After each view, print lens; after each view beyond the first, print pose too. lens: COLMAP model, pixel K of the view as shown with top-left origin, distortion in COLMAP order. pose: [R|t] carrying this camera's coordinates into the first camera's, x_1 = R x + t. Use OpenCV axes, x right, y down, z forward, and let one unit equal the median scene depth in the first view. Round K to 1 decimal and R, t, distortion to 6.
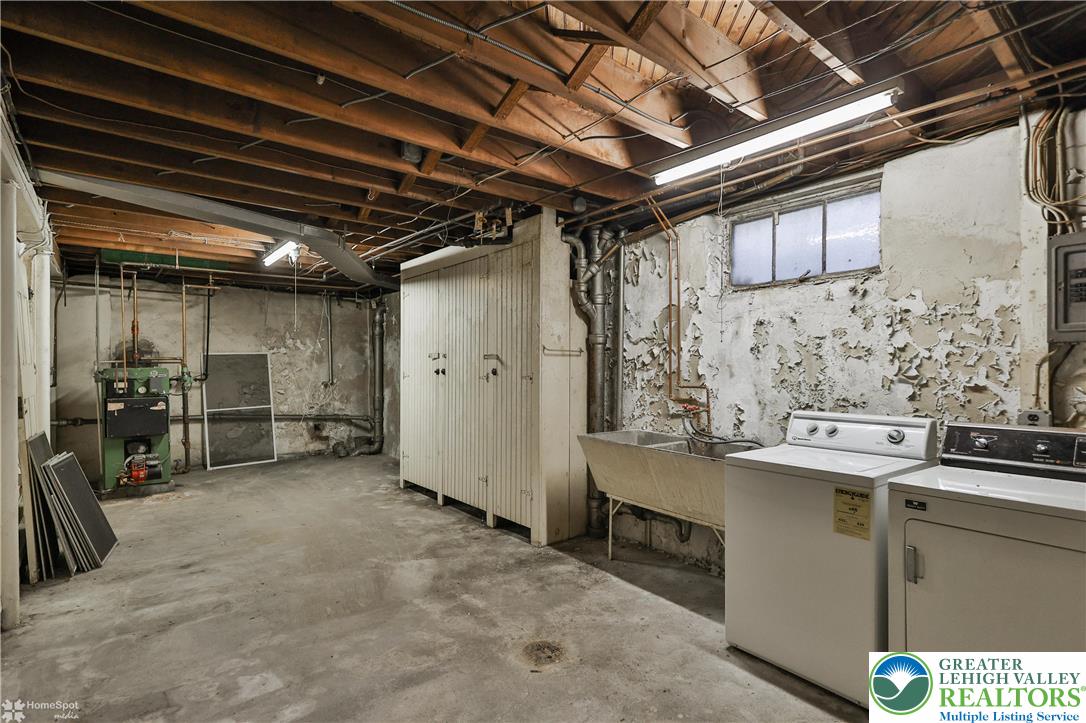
lens RADIAL K [[536.7, 0, 537.4], [0, 536.7, 363.8], [0, 0, 1]] dist [0.001239, 0.000514]
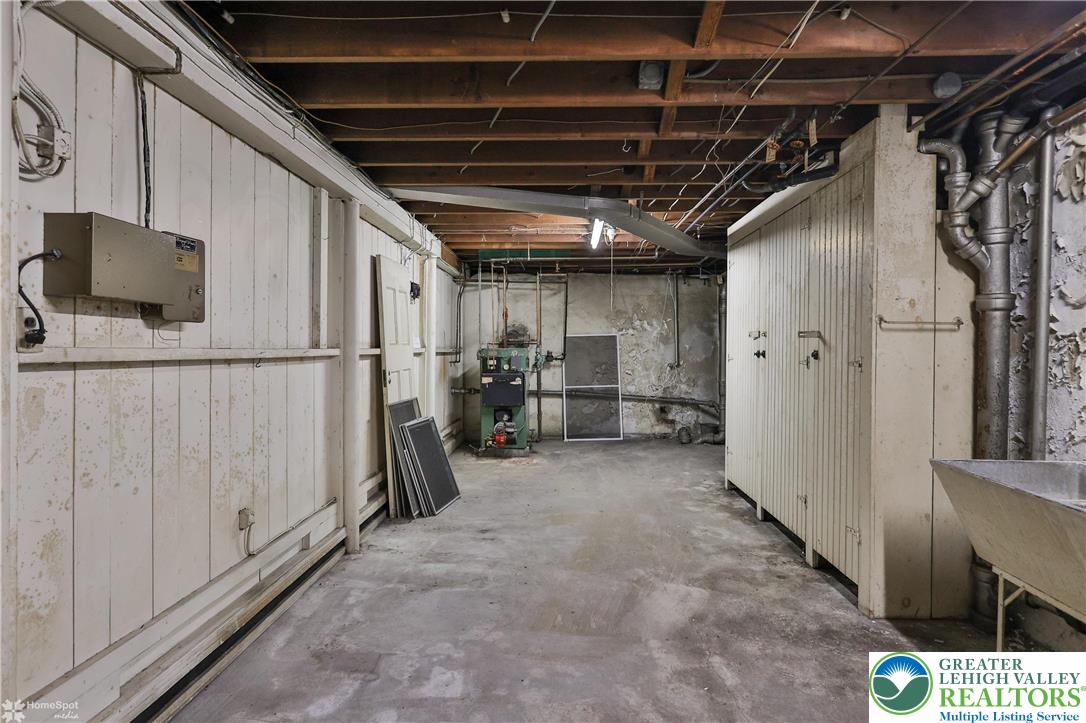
lens RADIAL K [[540.3, 0, 545.1], [0, 540.3, 348.2], [0, 0, 1]] dist [-0.000443, 0.000565]
pose [[0.761049, 0.003328, -0.648685, 0.122069], [-0.000336, 0.999989, 0.004737, 0.002699], [0.648694, -0.003387, 0.761042, 0.211215]]
